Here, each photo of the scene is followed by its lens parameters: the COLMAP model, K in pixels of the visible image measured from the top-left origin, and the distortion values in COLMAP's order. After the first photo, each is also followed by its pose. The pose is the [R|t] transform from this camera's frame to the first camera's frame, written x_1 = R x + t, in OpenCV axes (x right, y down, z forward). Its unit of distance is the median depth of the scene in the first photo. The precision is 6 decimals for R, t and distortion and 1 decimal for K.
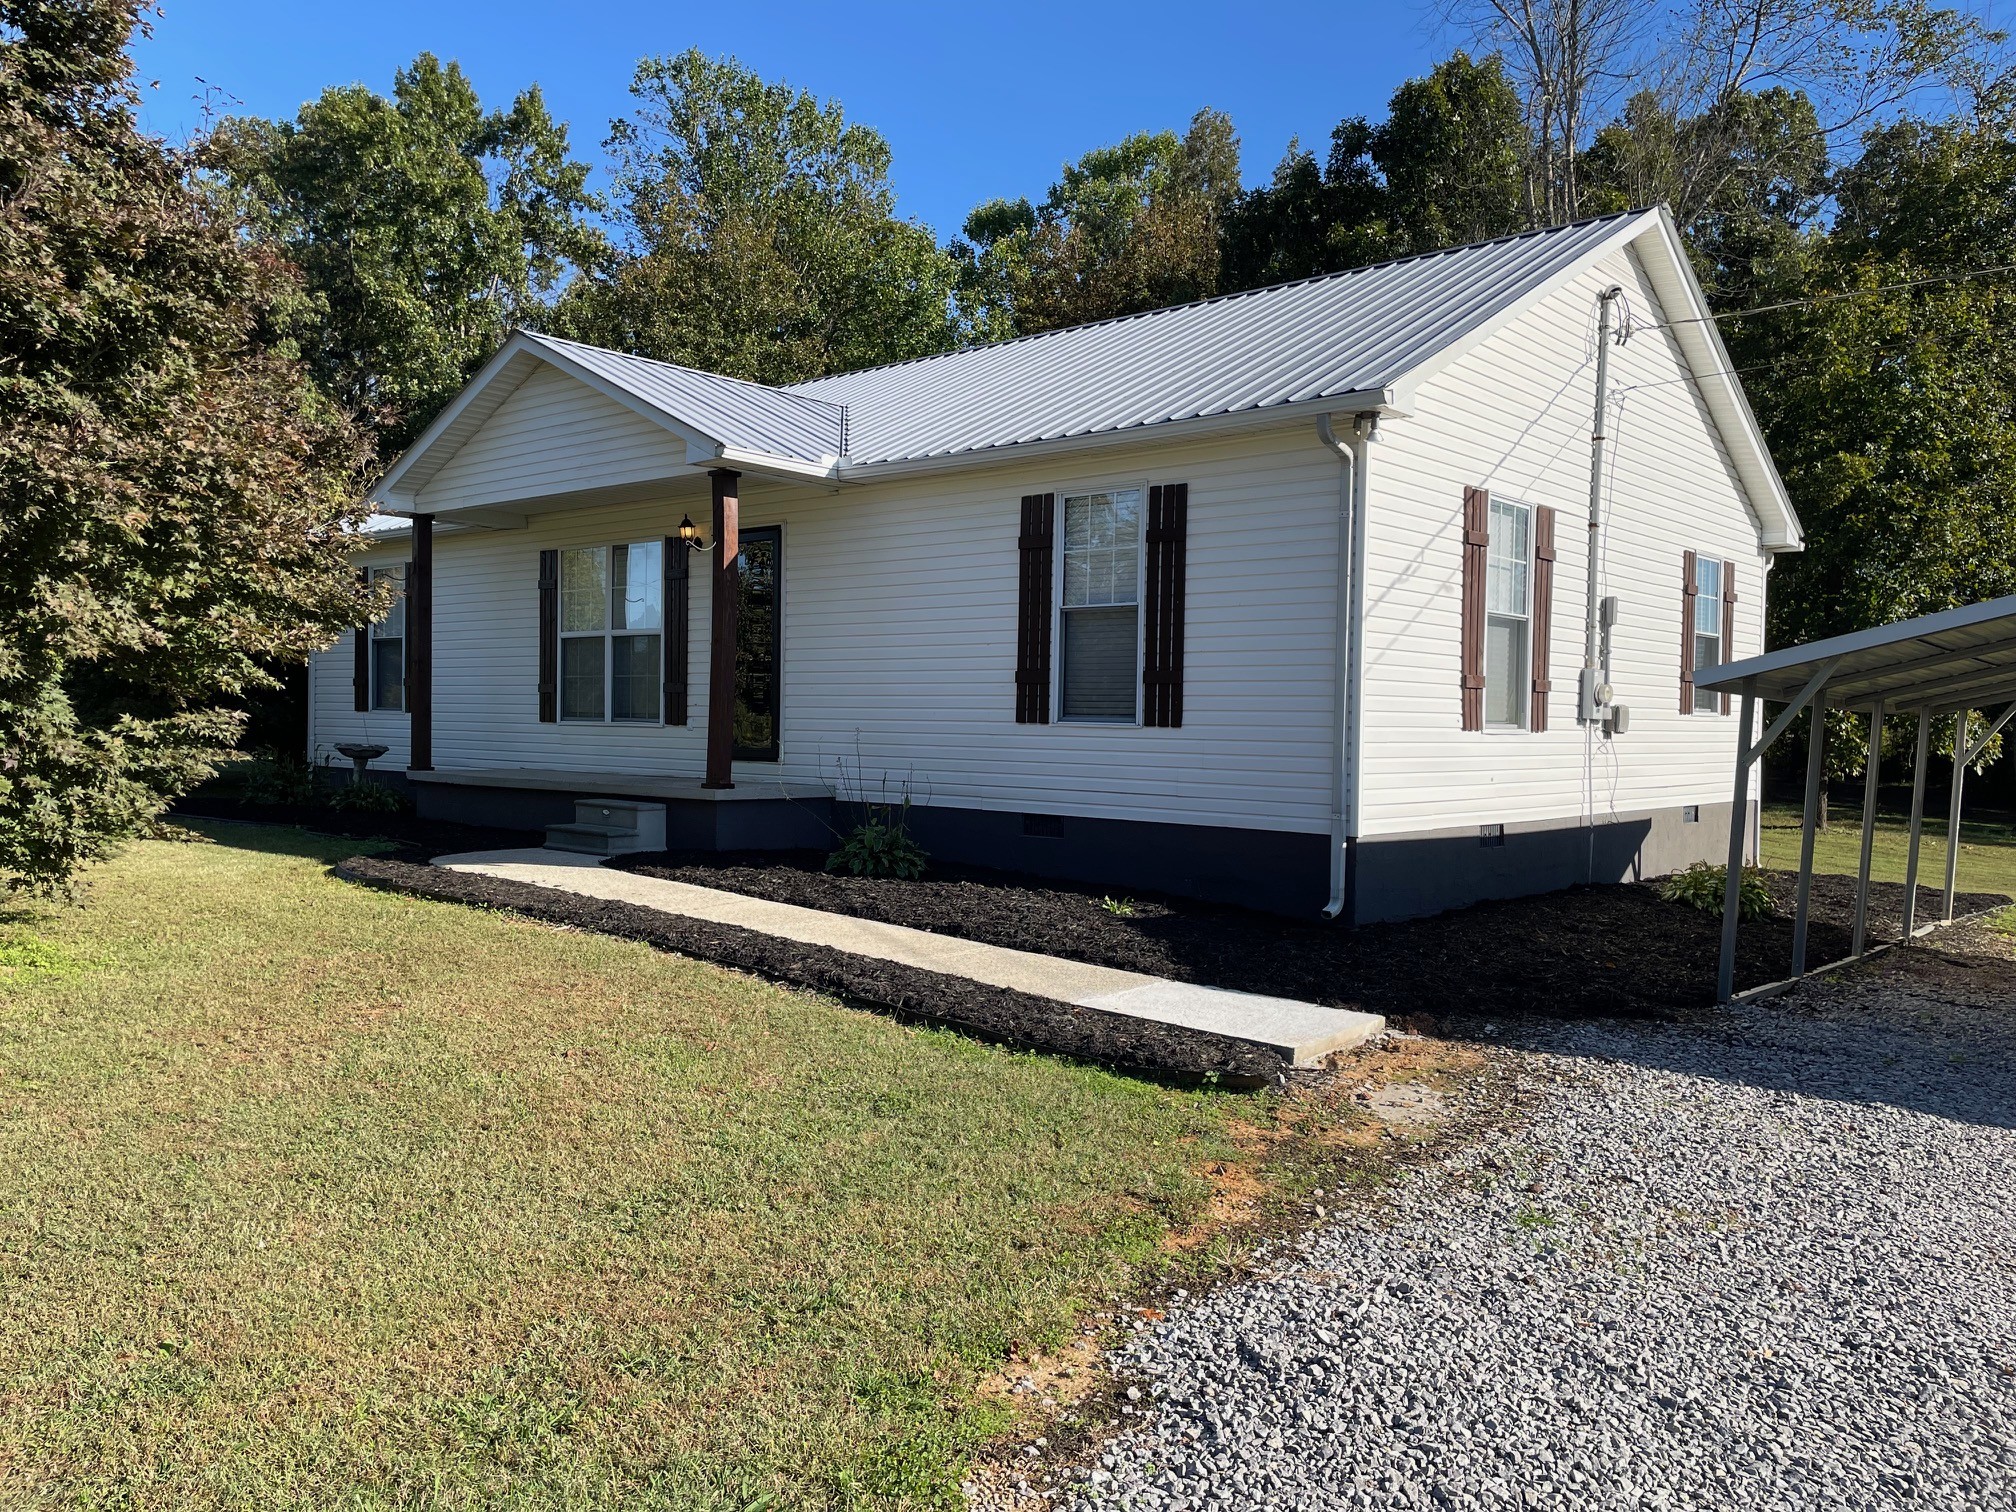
lens RADIAL K [[1526.4, 0, 1008.0], [0, 1526.4, 756.0], [0, 0, 1]] dist [0.082064, -0.114544]
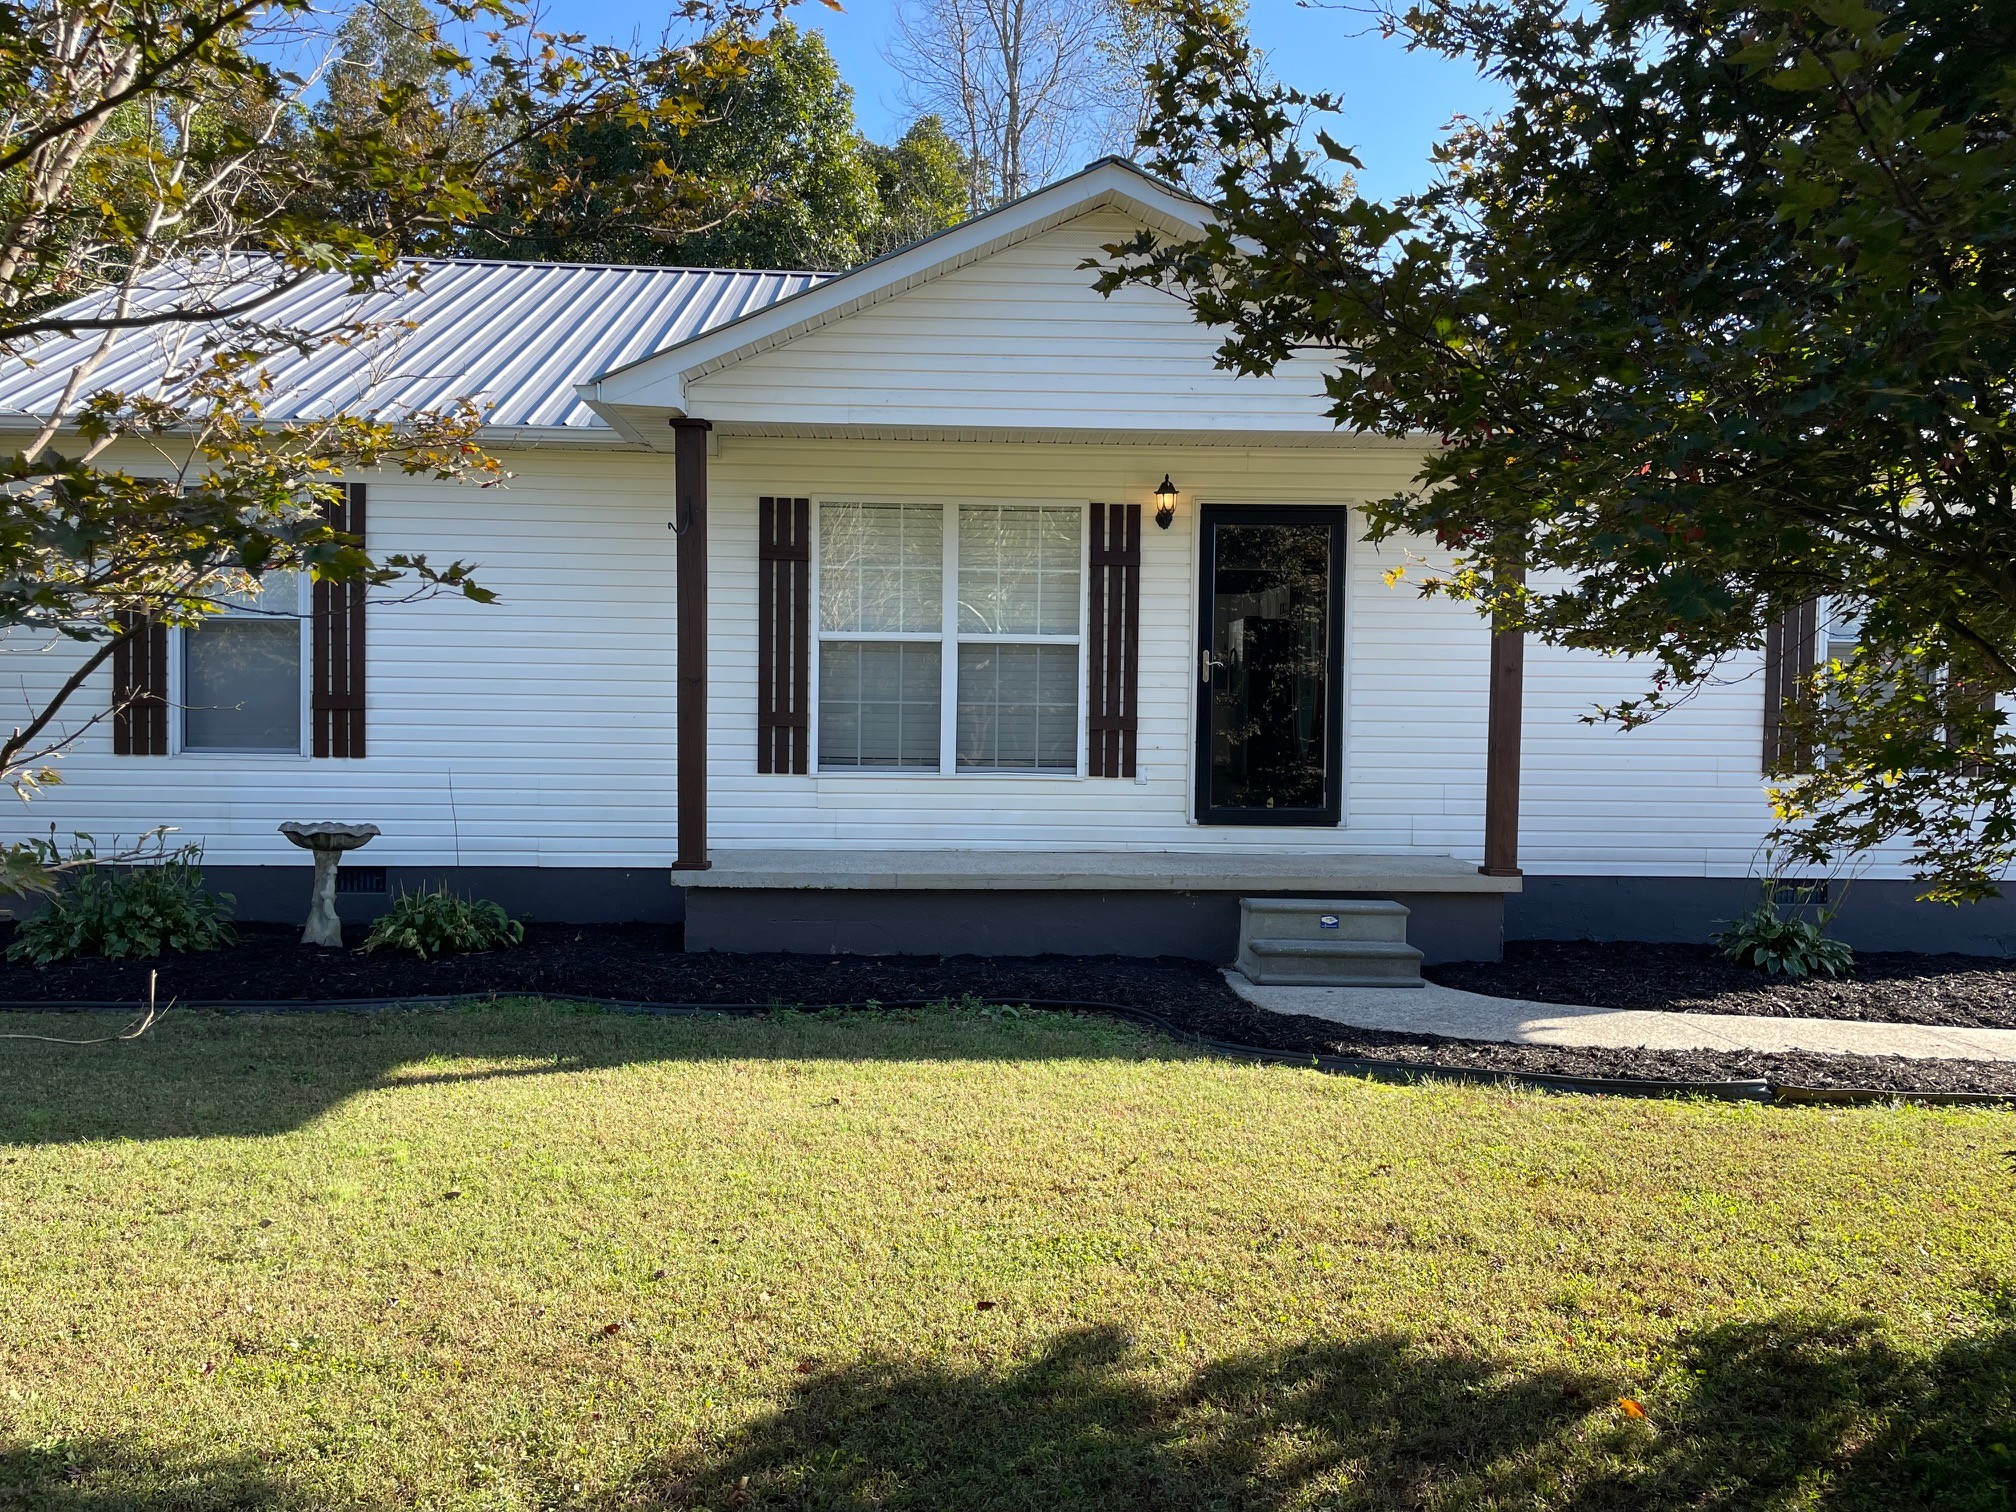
lens RADIAL K [[1324.4, 0, 1008.0], [0, 1324.4, 756.0], [0, 0, 1]] dist [0.057852, -0.000113]
pose [[0.705420, -0.006957, 0.708755, -1.064962], [0.017788, 0.999811, -0.007890, -0.040313], [-0.708566, 0.018174, 0.705410, 0.954436]]
